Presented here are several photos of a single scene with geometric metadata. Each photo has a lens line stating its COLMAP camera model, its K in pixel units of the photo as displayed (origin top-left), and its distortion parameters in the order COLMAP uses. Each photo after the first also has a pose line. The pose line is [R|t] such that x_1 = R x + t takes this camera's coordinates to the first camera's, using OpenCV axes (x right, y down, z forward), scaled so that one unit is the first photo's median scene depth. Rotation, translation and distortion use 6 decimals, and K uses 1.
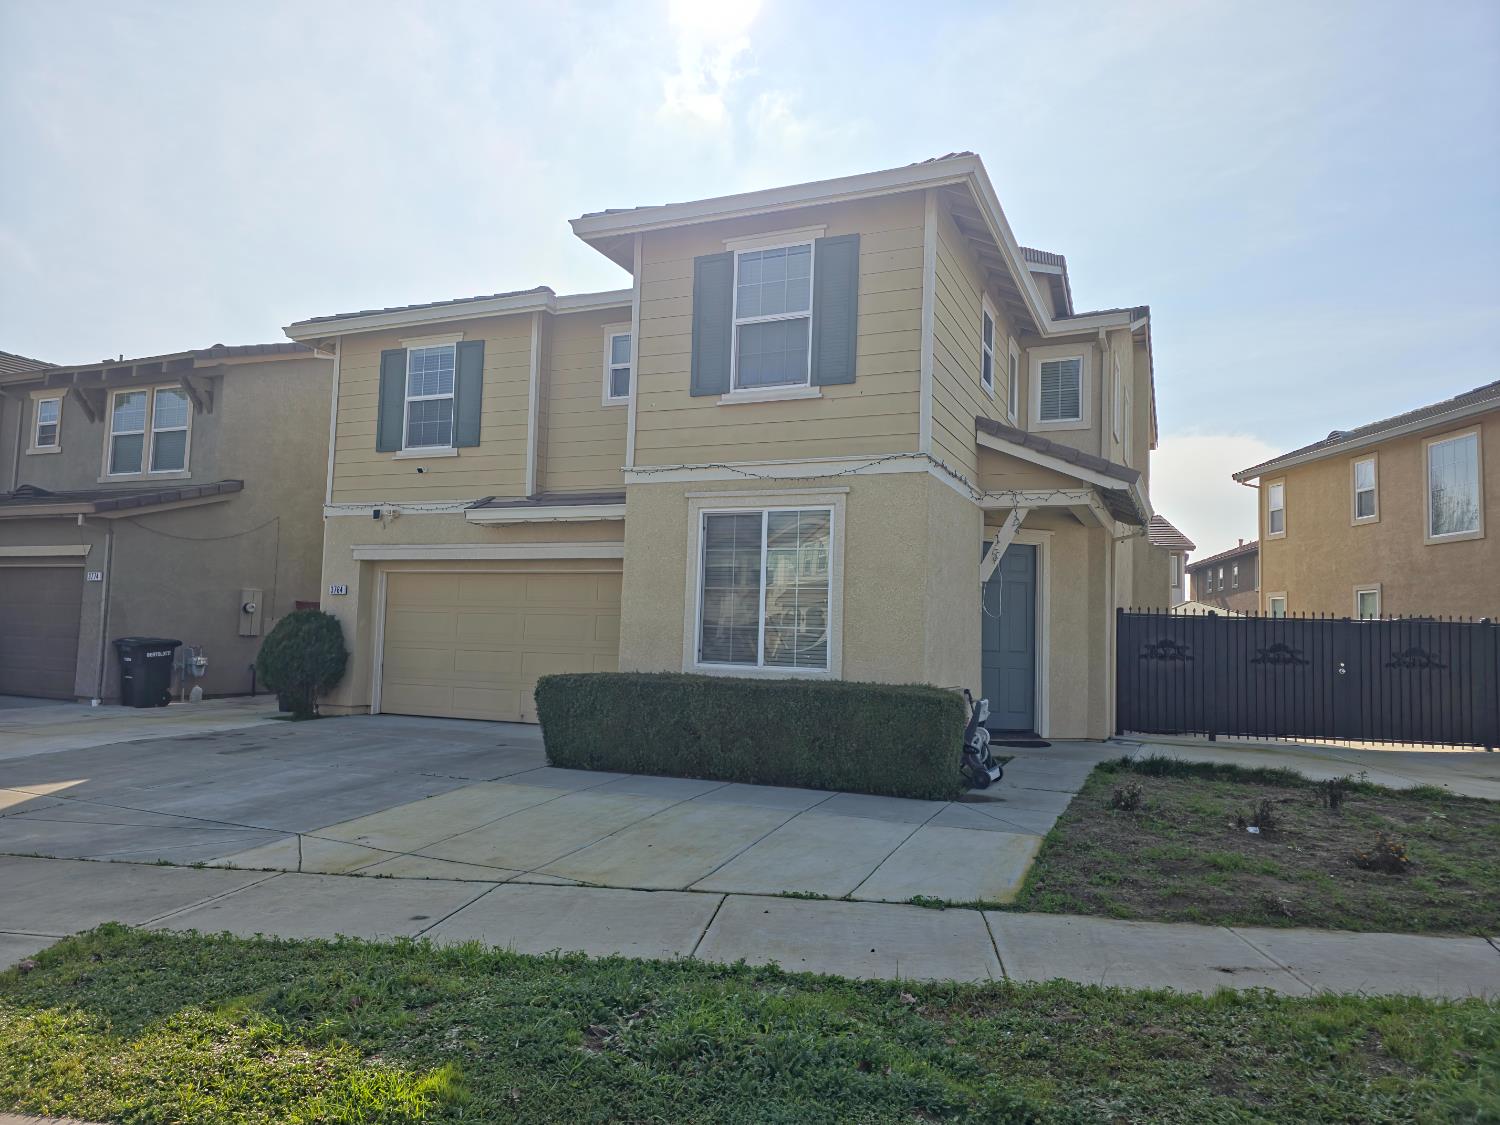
lens RADIAL K [[992.5, 0, 758.0], [0, 992.5, 584.7], [0, 0, 1]] dist [0.071245, -0.011629]
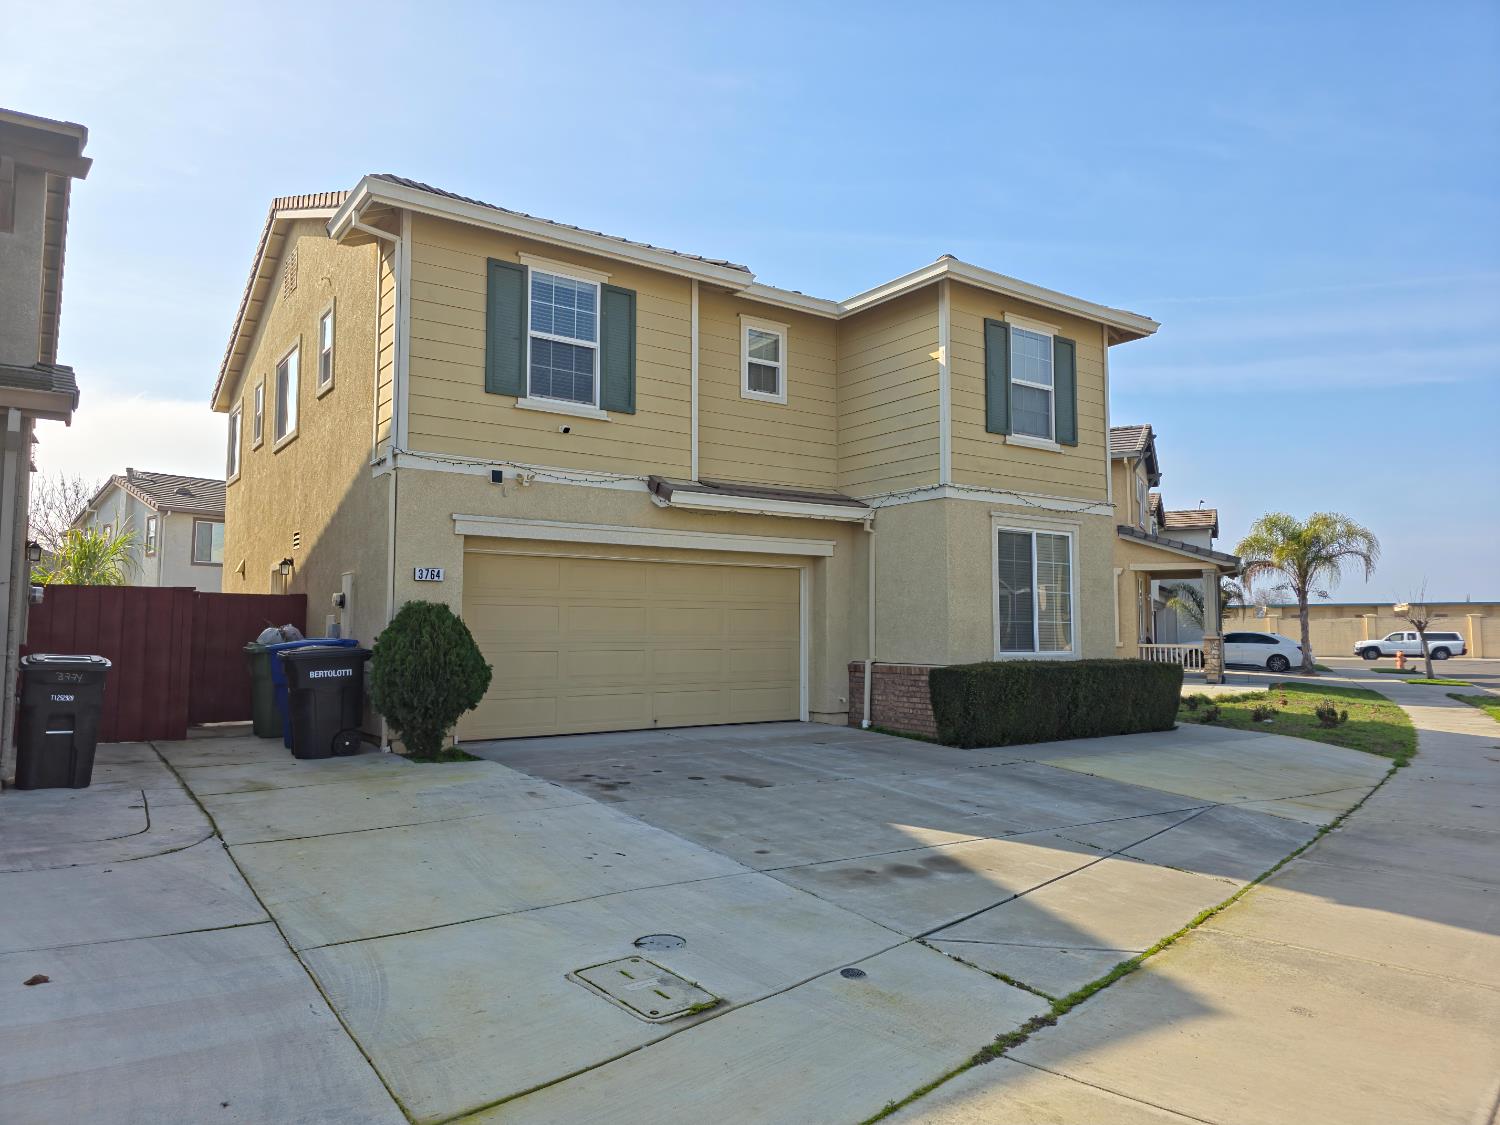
lens RADIAL K [[992.5, 0, 748.9], [0, 992.5, 561.4], [0, 0, 1]] dist [0.071245, -0.011629]
pose [[0.523108, 0.032484, 0.851647, -0.945074], [-0.036262, 0.999217, -0.015839, -0.001247], [-0.851494, -0.022597, 0.523877, 0.457837]]
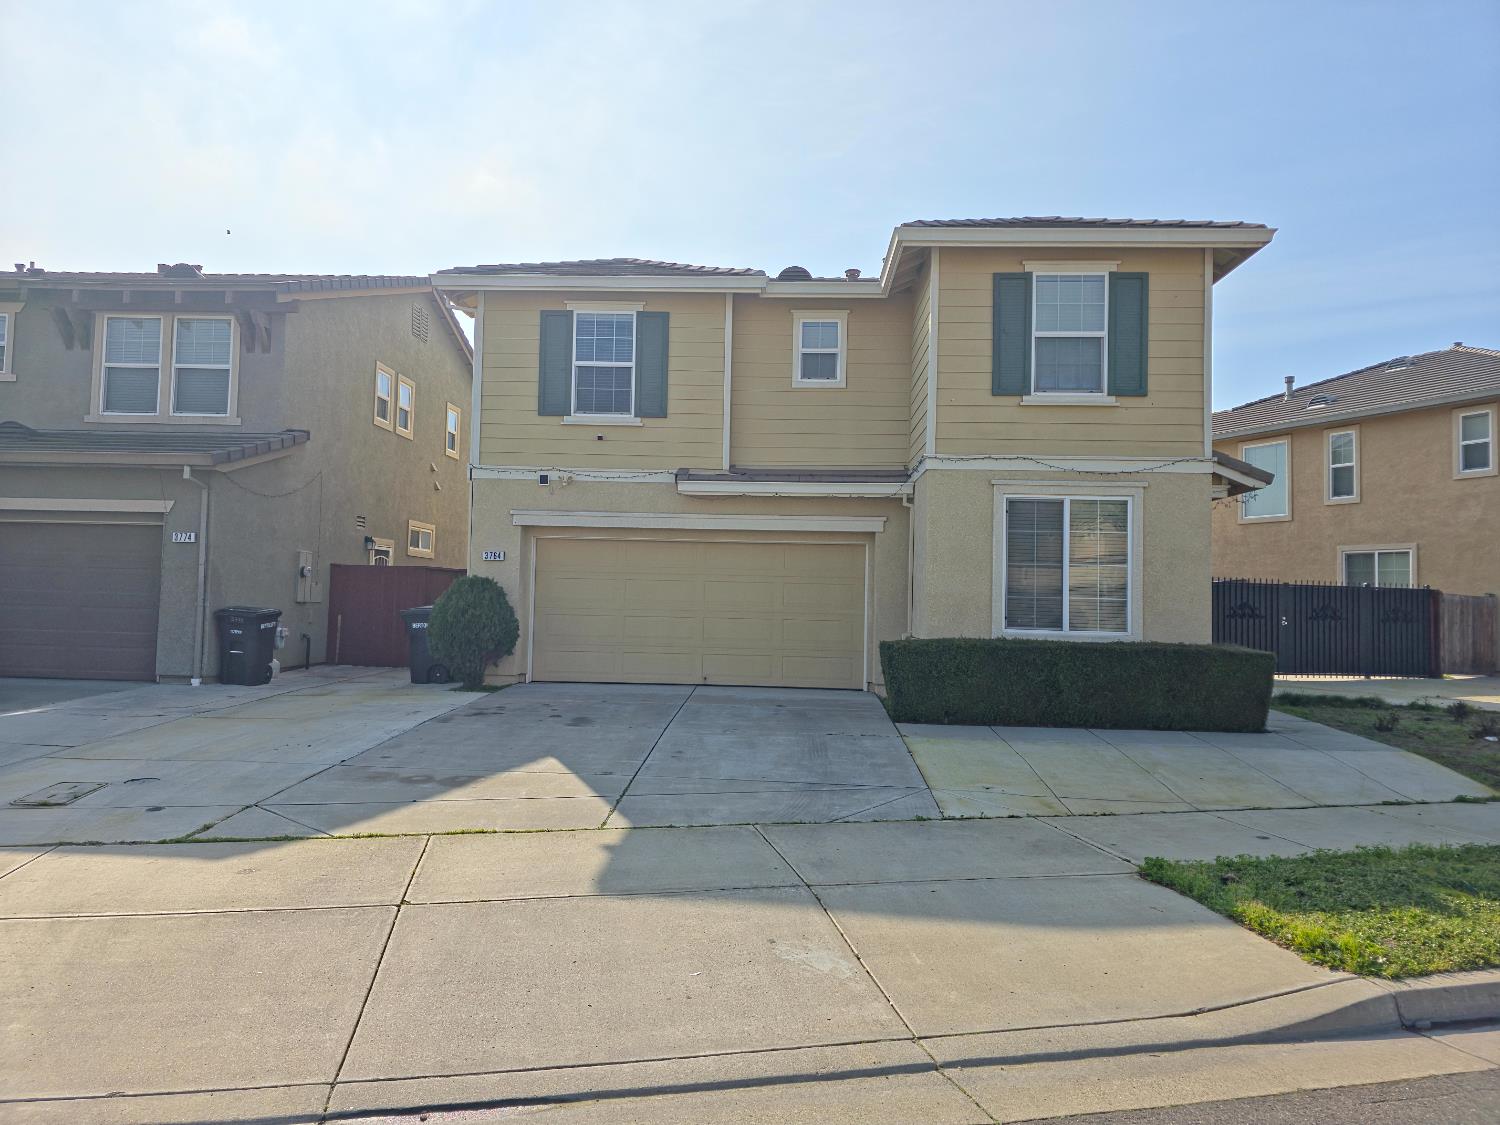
lens RADIAL K [[992.5, 0, 752.6], [0, 992.5, 560.7], [0, 0, 1]] dist [0.071245, -0.011629]
pose [[0.932402, 0.005726, 0.361377, -0.556906], [-0.014745, 0.999645, 0.022204, -0.015890], [-0.361121, -0.026032, 0.932155, 0.019699]]
